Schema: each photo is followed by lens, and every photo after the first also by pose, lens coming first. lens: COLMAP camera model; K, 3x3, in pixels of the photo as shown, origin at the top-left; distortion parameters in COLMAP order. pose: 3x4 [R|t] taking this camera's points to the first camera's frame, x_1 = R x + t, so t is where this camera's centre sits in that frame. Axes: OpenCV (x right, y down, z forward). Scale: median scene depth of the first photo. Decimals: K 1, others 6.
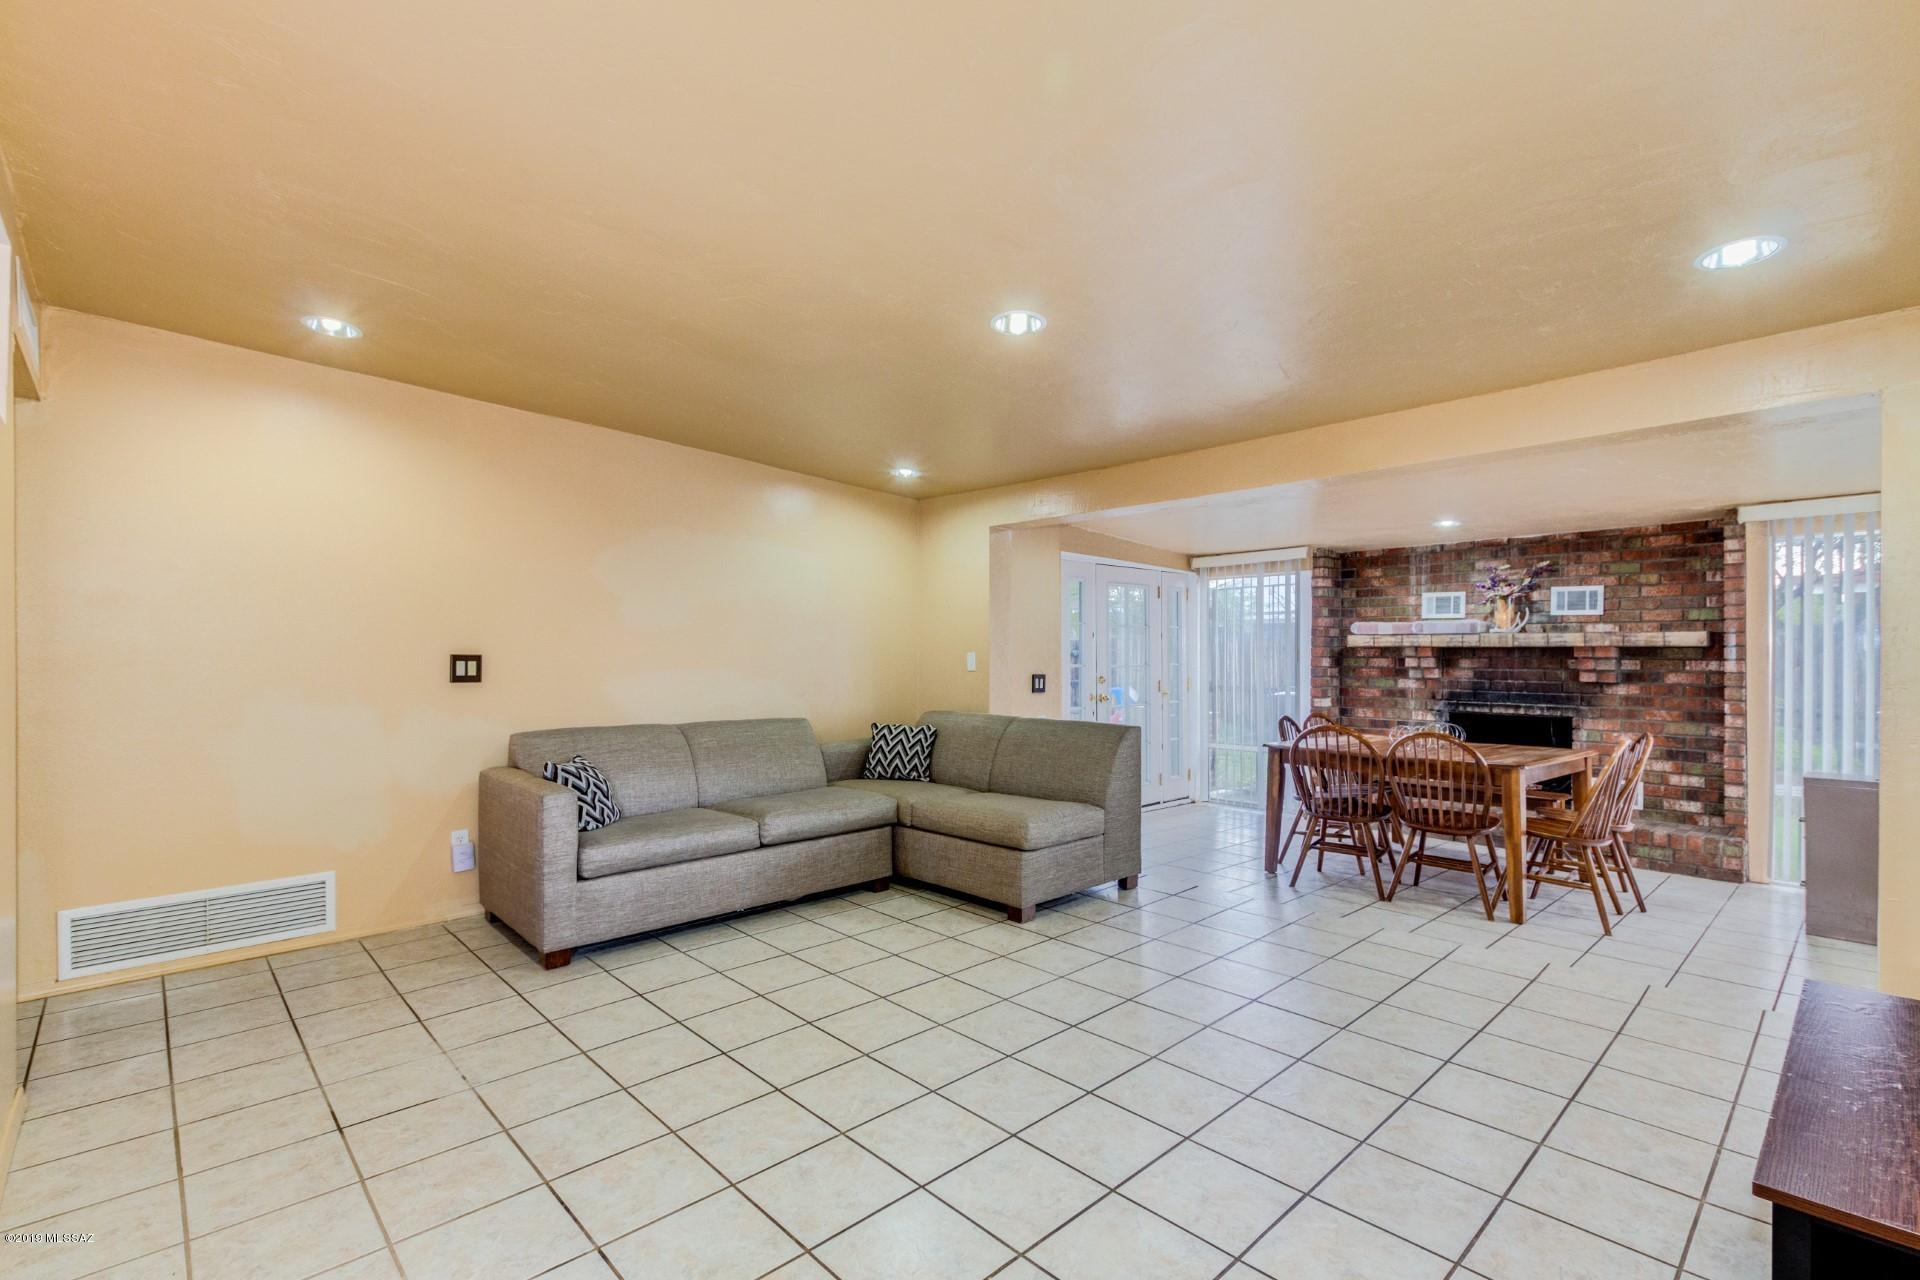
lens RADIAL K [[866.6, 0, 961.0], [0, 866.6, 652.8], [0, 0, 1]] dist [0.024723, -0.013853]
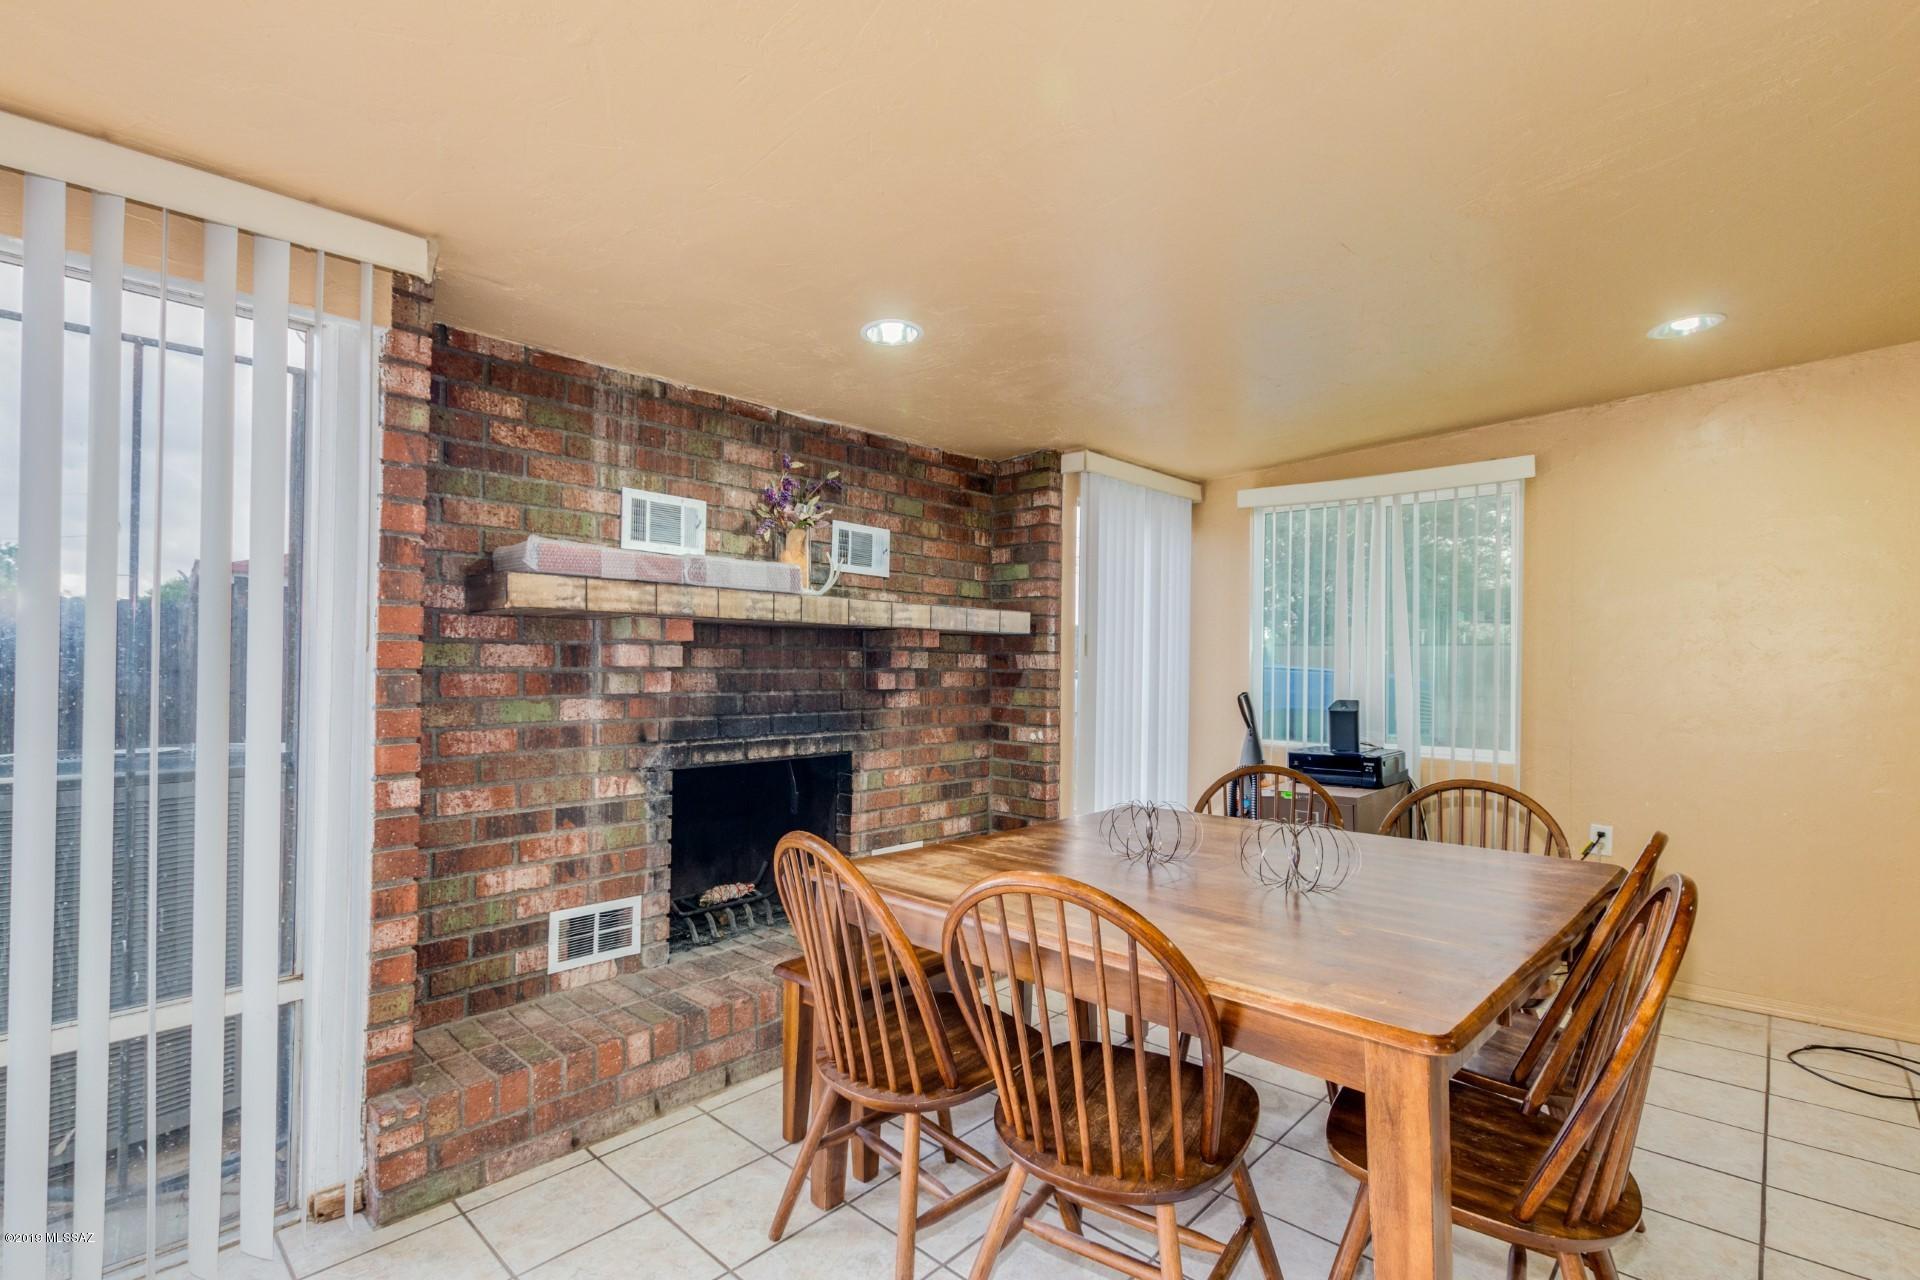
lens RADIAL K [[868.5, 0, 960.9], [0, 868.5, 653.8], [0, 0, 1]] dist [0.011505, -0.000662]
pose [[-0.049363, 0.007382, 0.998754, 0.129071], [-0.007921, 0.999938, -0.007782, 0.013627], [-0.998750, -0.008296, -0.049301, 0.985356]]
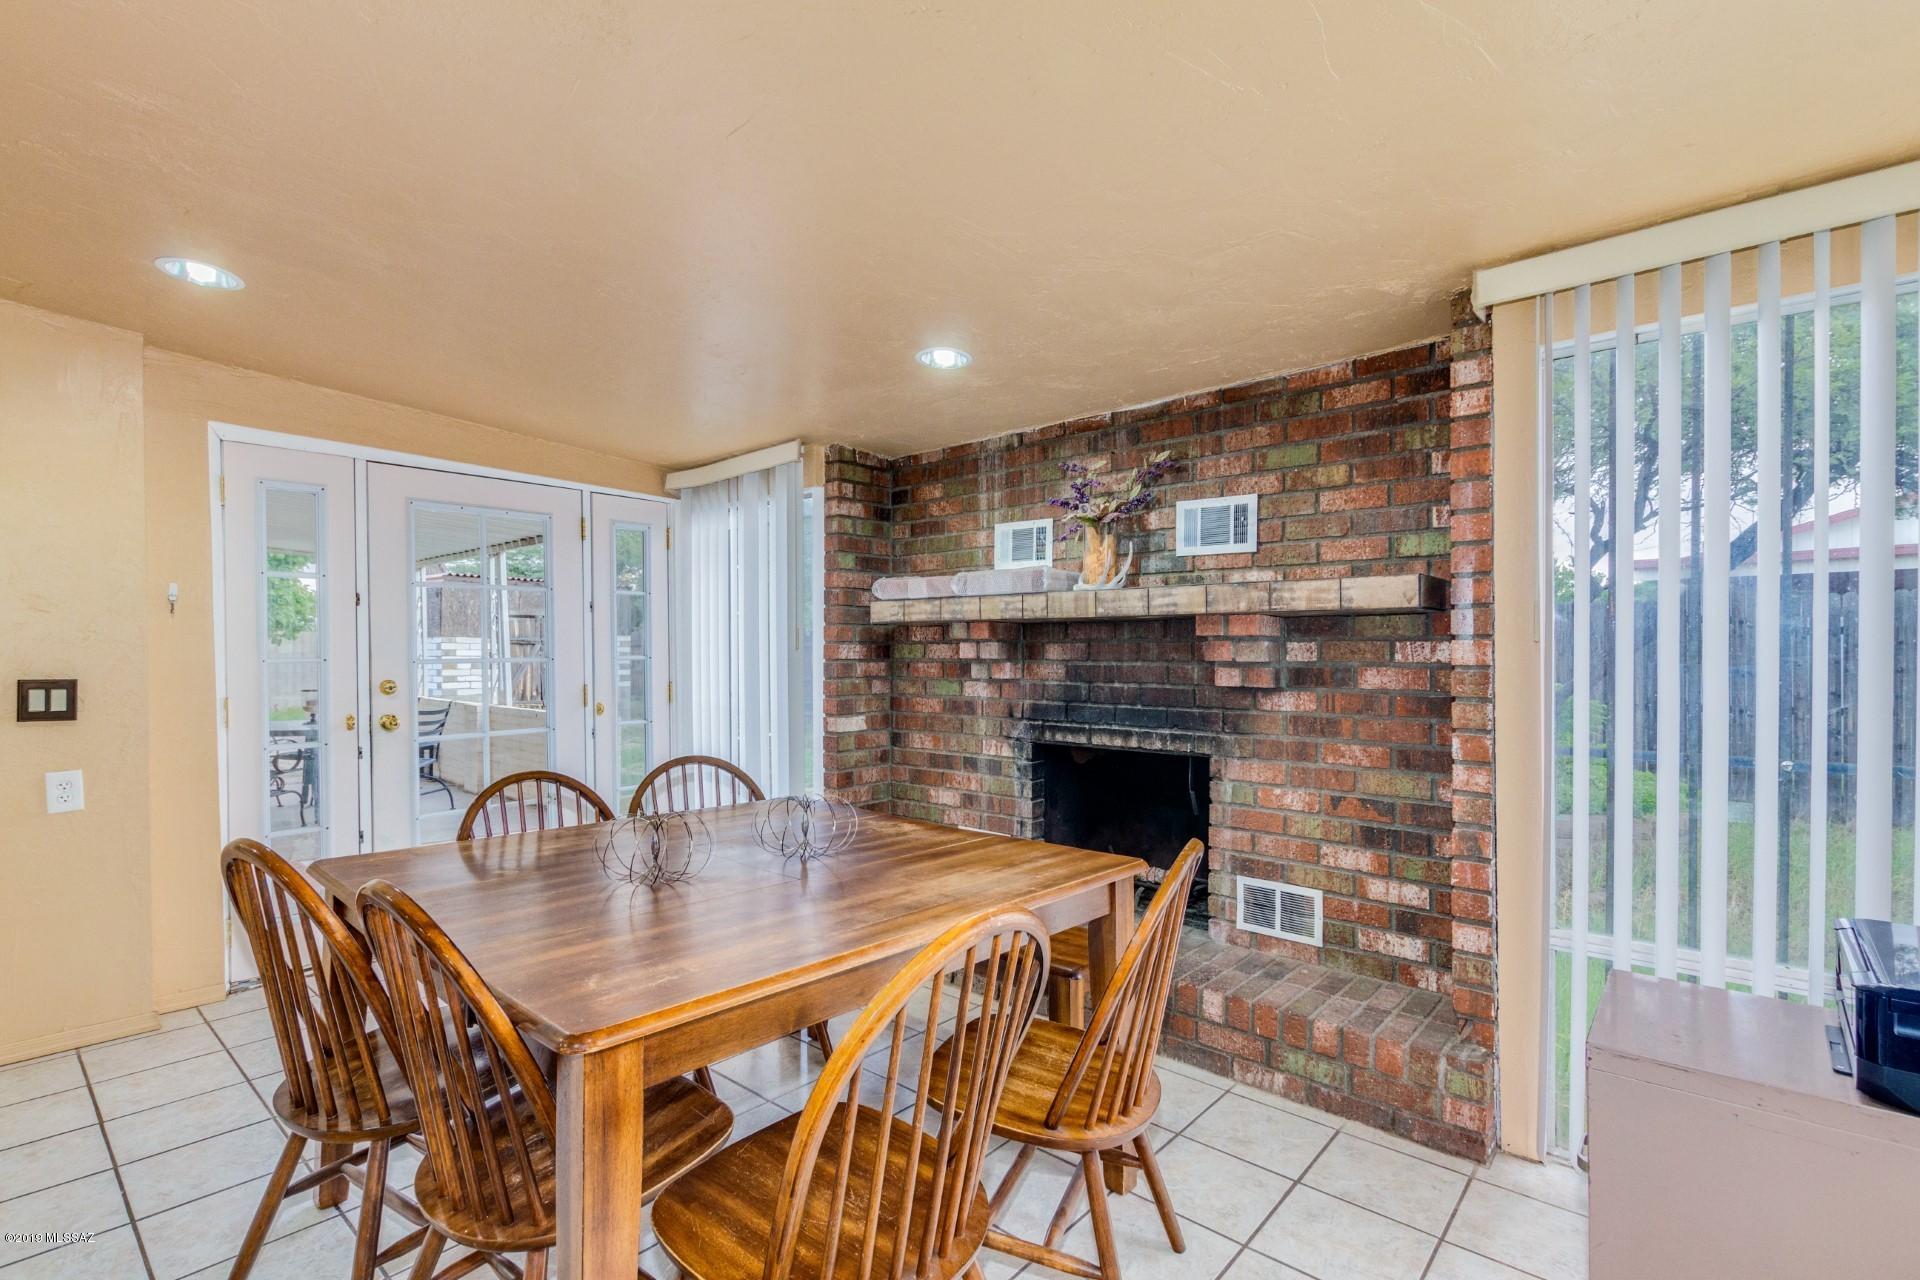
lens RADIAL K [[868.5, 0, 960.9], [0, 868.5, 653.8], [0, 0, 1]] dist [0.011505, -0.000662]
pose [[0.994874, -0.003246, 0.101074, 0.518295], [0.002921, 0.999990, 0.003364, 0.012604], [-0.101083, -0.003052, 0.994873, 0.524801]]
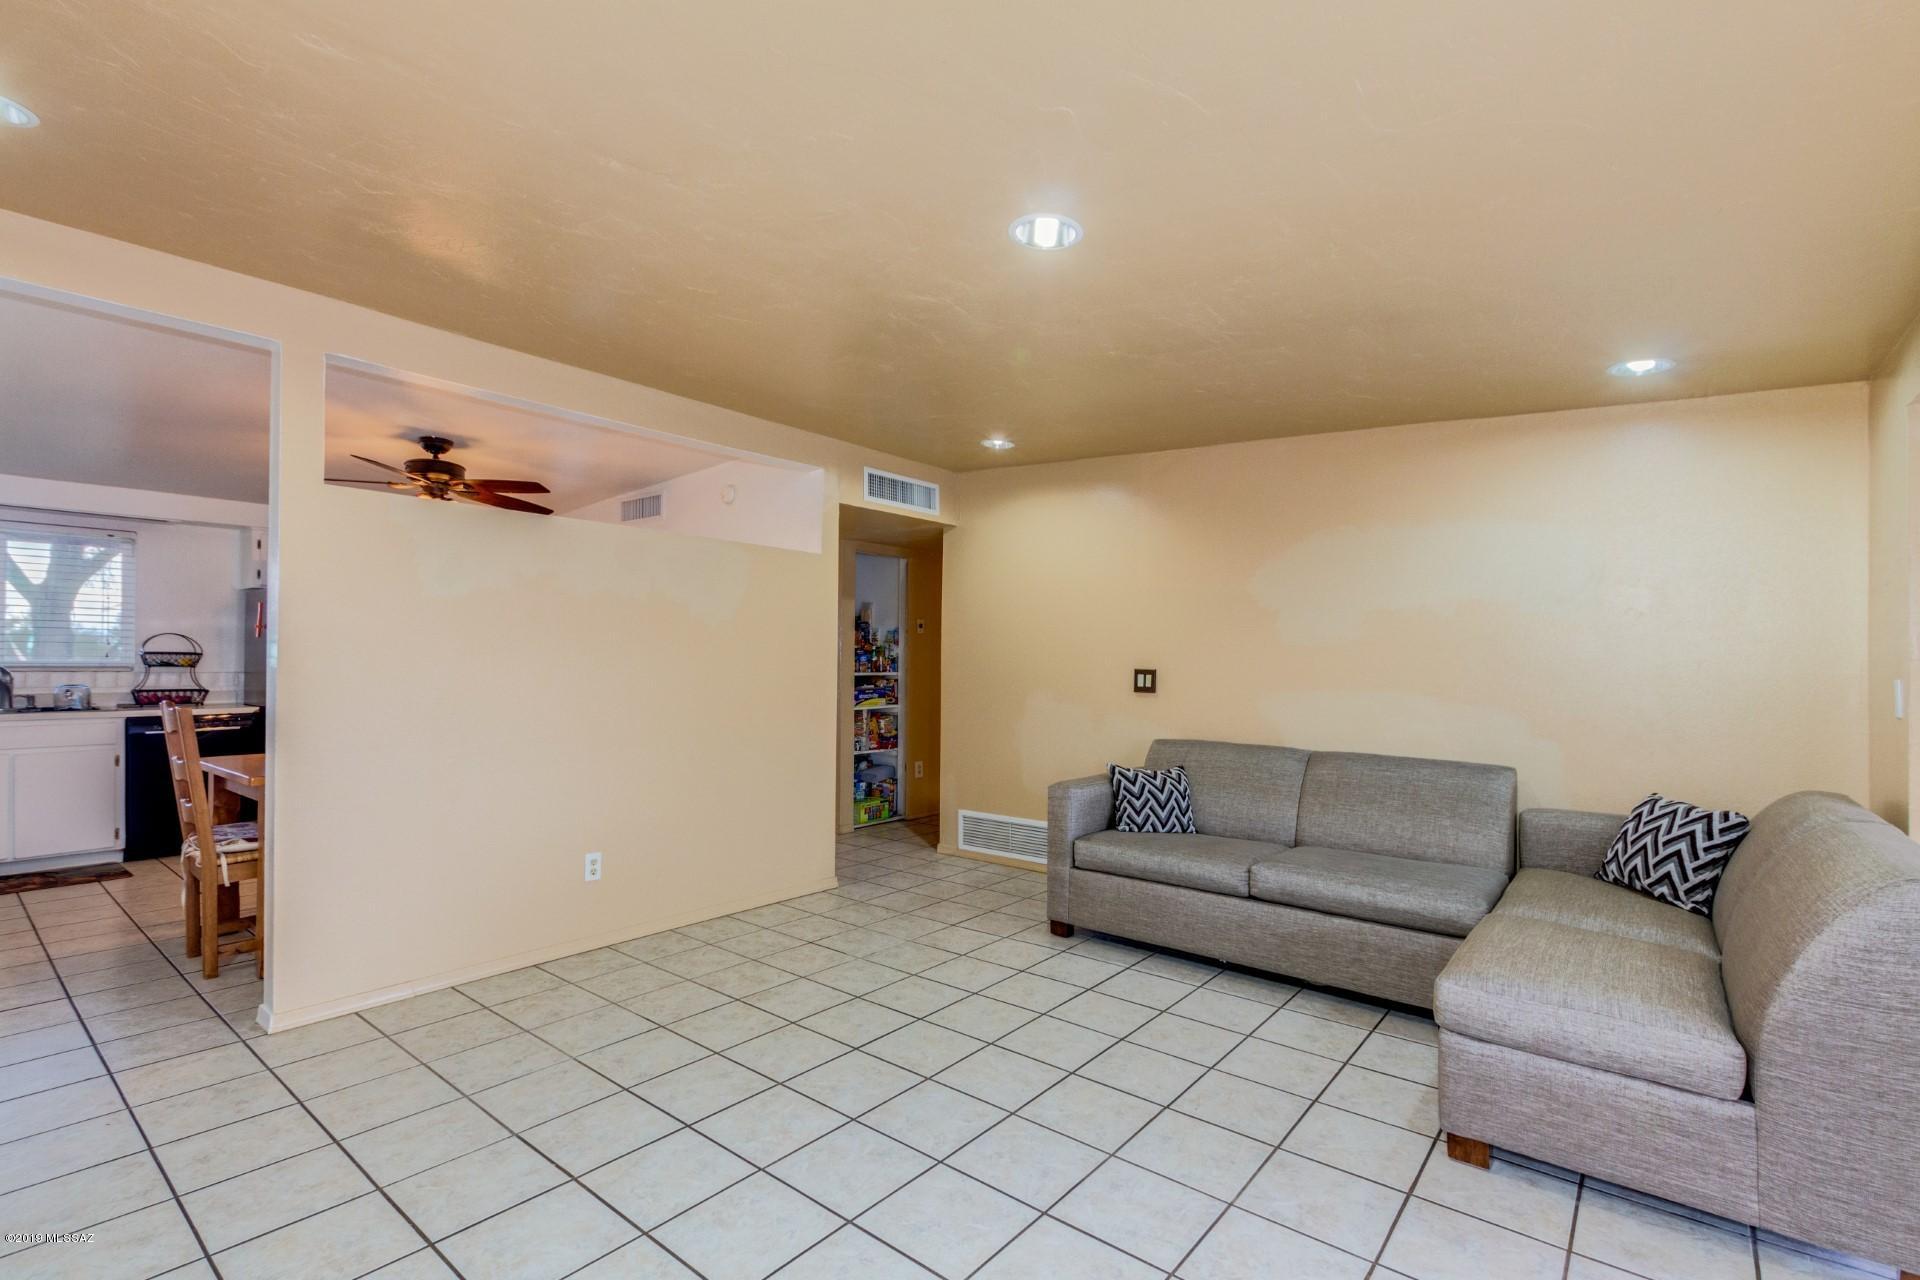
lens RADIAL K [[868.5, 0, 960.9], [0, 868.5, 653.8], [0, 0, 1]] dist [0.011505, -0.000662]
pose [[0.128967, -0.014141, -0.991548, 0.383162], [-0.015829, 0.999742, -0.016317, 0.003032], [0.991522, 0.017800, 0.128710, 0.403665]]
